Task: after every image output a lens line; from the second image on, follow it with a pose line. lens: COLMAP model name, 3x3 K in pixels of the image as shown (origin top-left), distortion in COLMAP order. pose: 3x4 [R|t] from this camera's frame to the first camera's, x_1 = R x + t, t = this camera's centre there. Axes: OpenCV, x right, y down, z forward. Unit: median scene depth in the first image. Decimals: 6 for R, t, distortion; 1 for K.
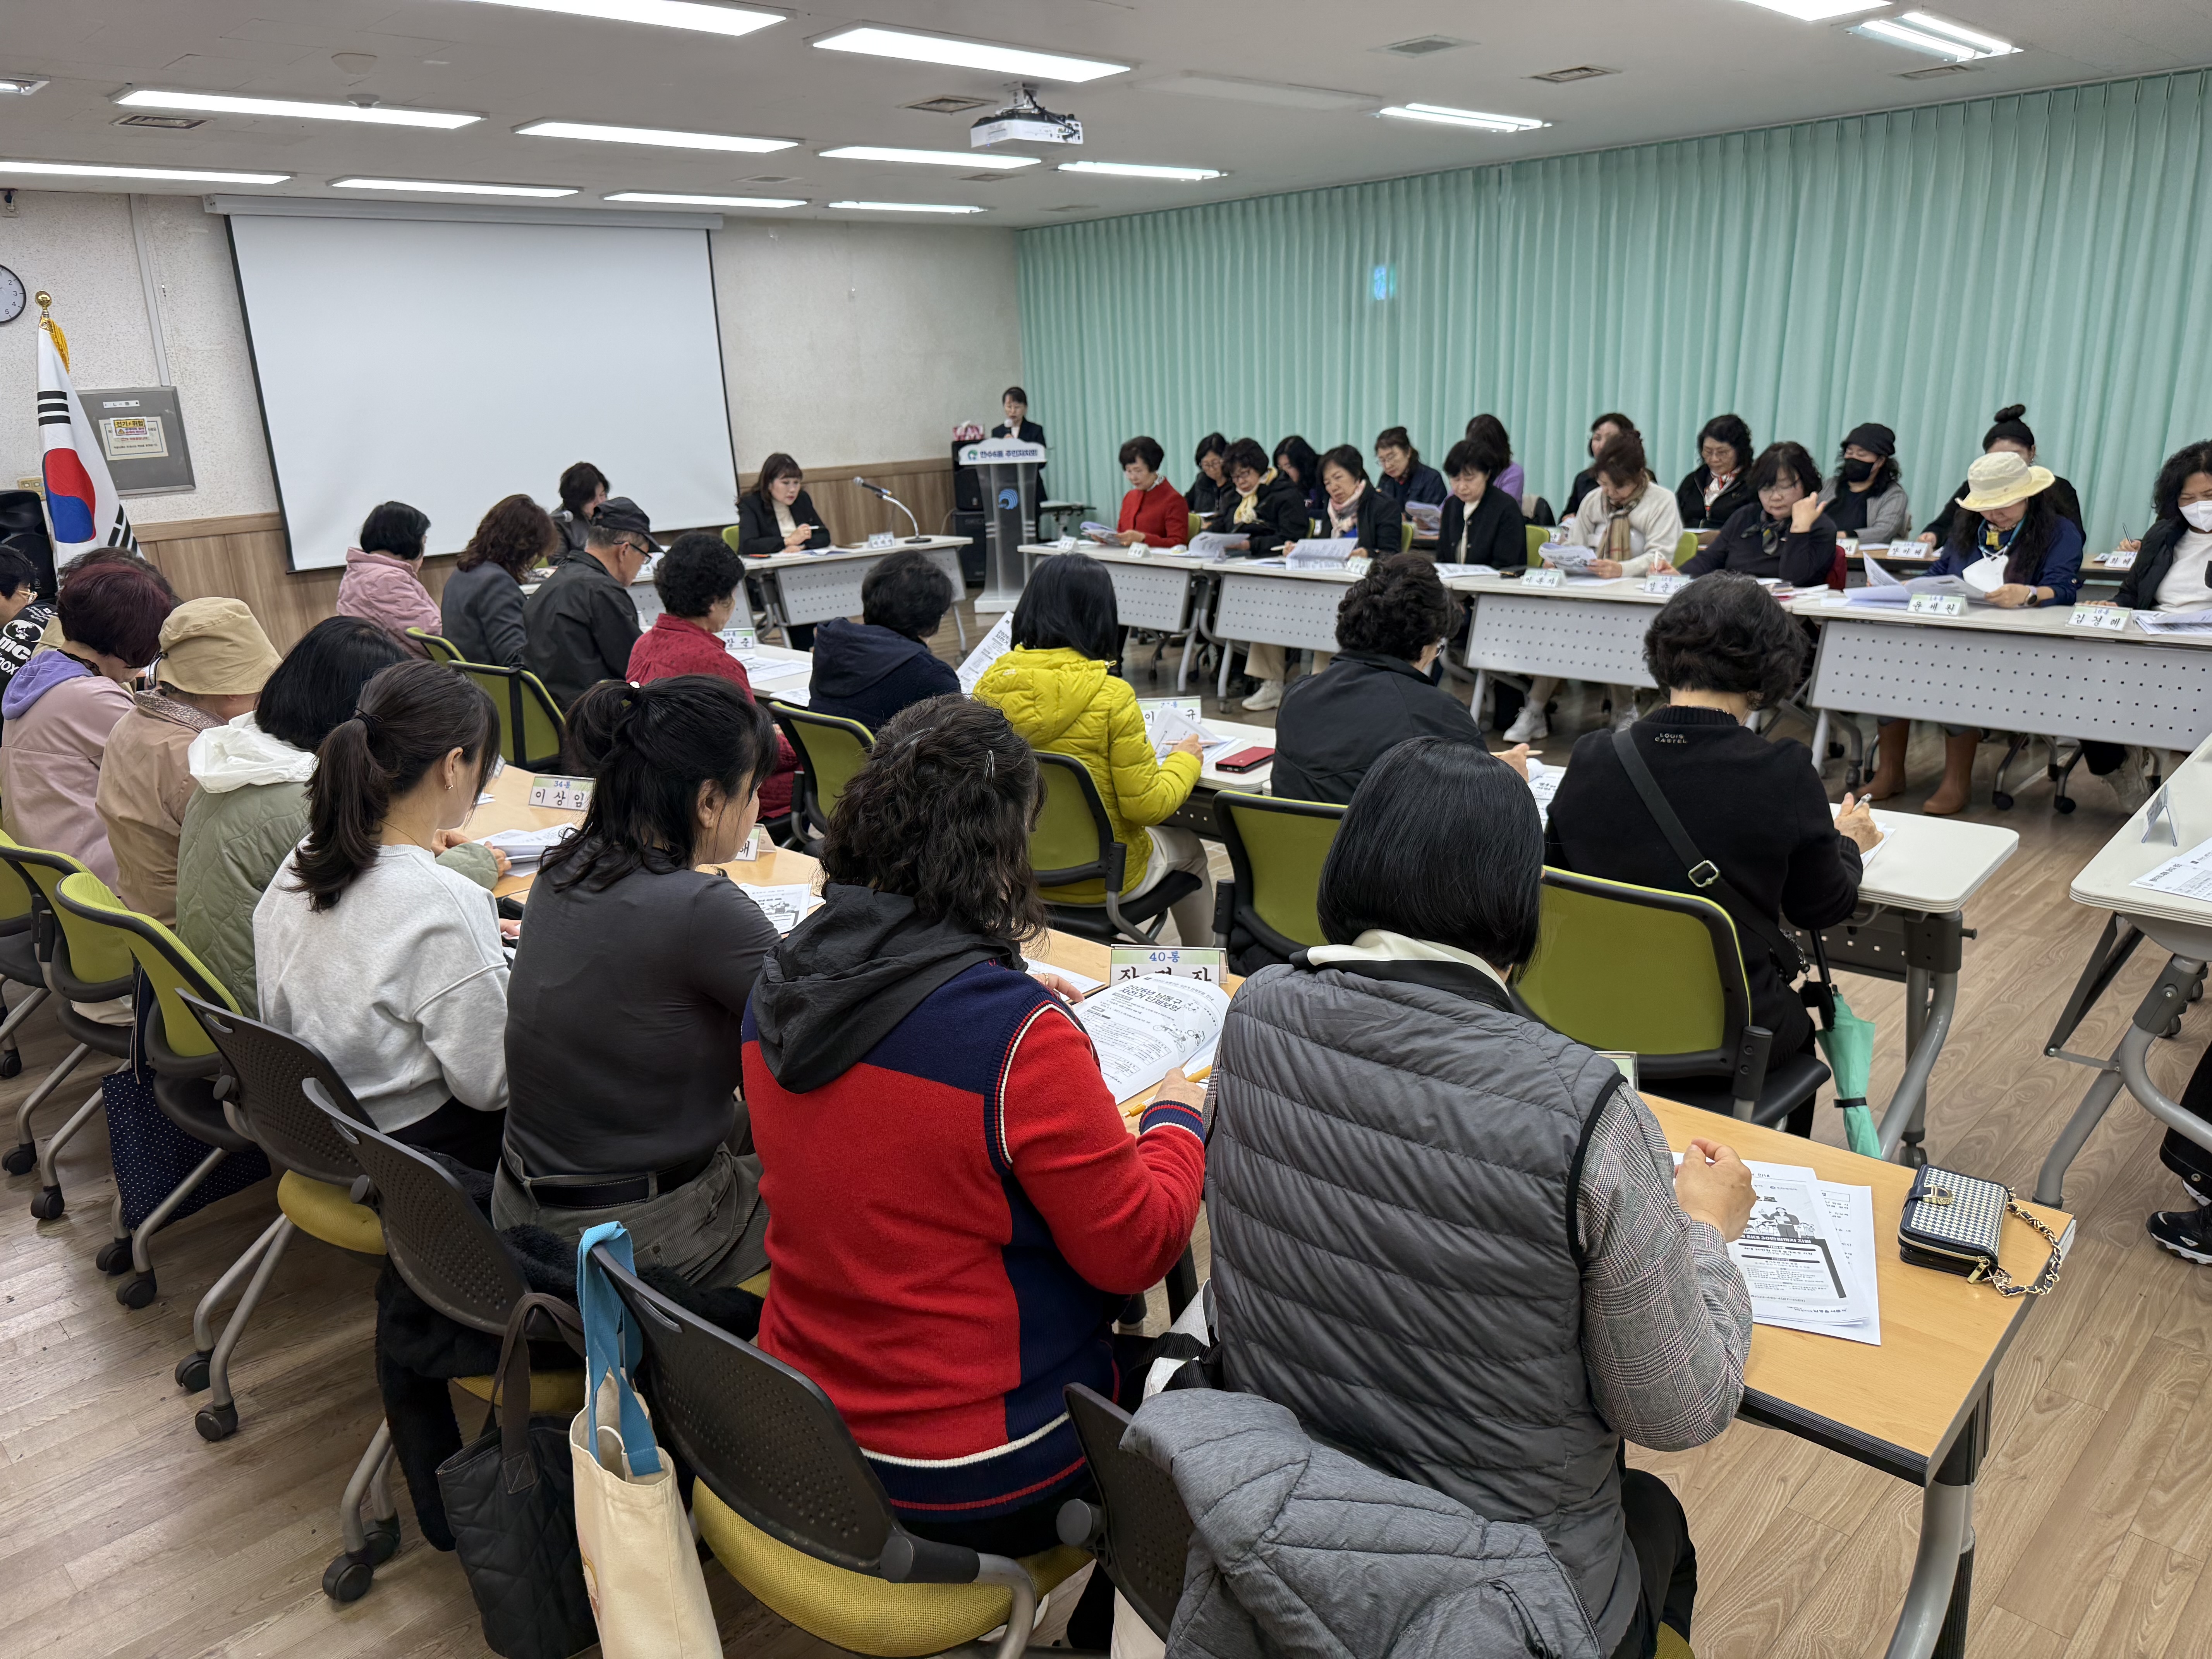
lens RADIAL K [[1572.5, 0, 1120.4], [0, 1572.5, 847.0], [0, 0, 1]] dist [0.006128, -0.030176]
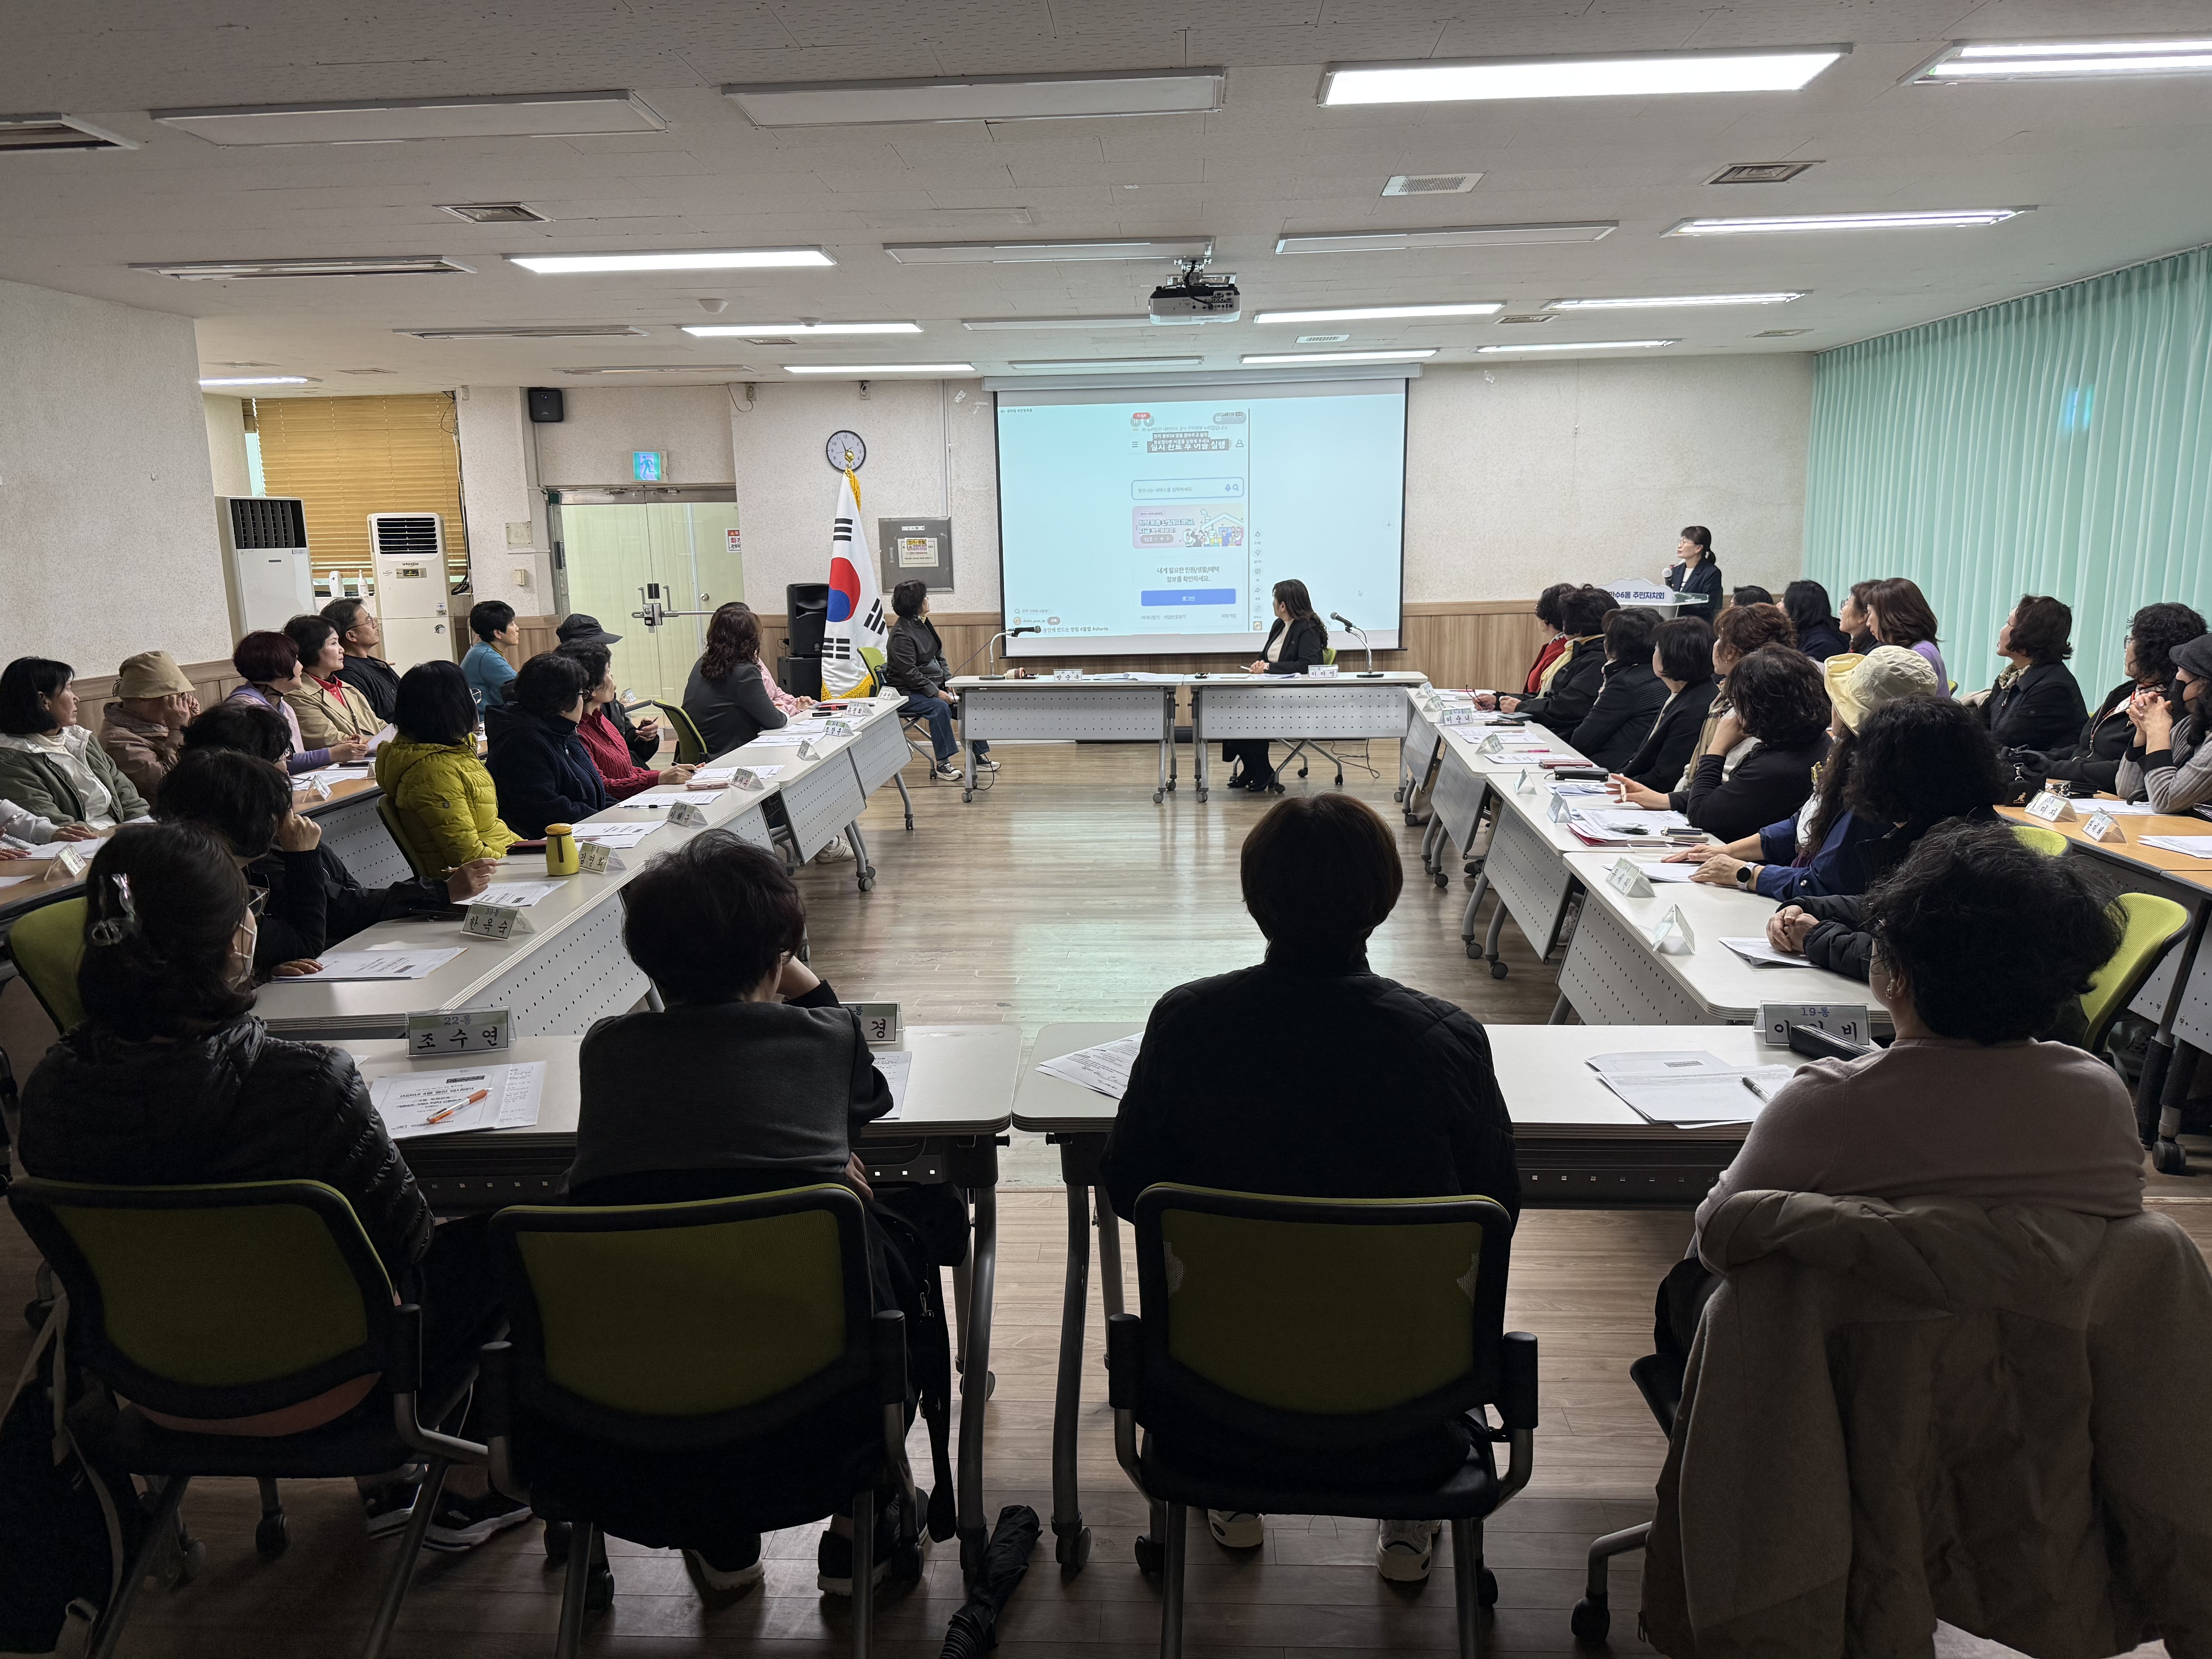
lens RADIAL K [[1572.5, 0, 1097.9], [0, 1572.5, 845.0], [0, 0, 1]] dist [0.006128, -0.030176]
pose [[0.654137, 0.171625, -0.736648, 0.599894], [-0.222469, 0.974494, 0.029488, -0.089416], [0.722919, 0.144592, 0.675633, 0.222483]]
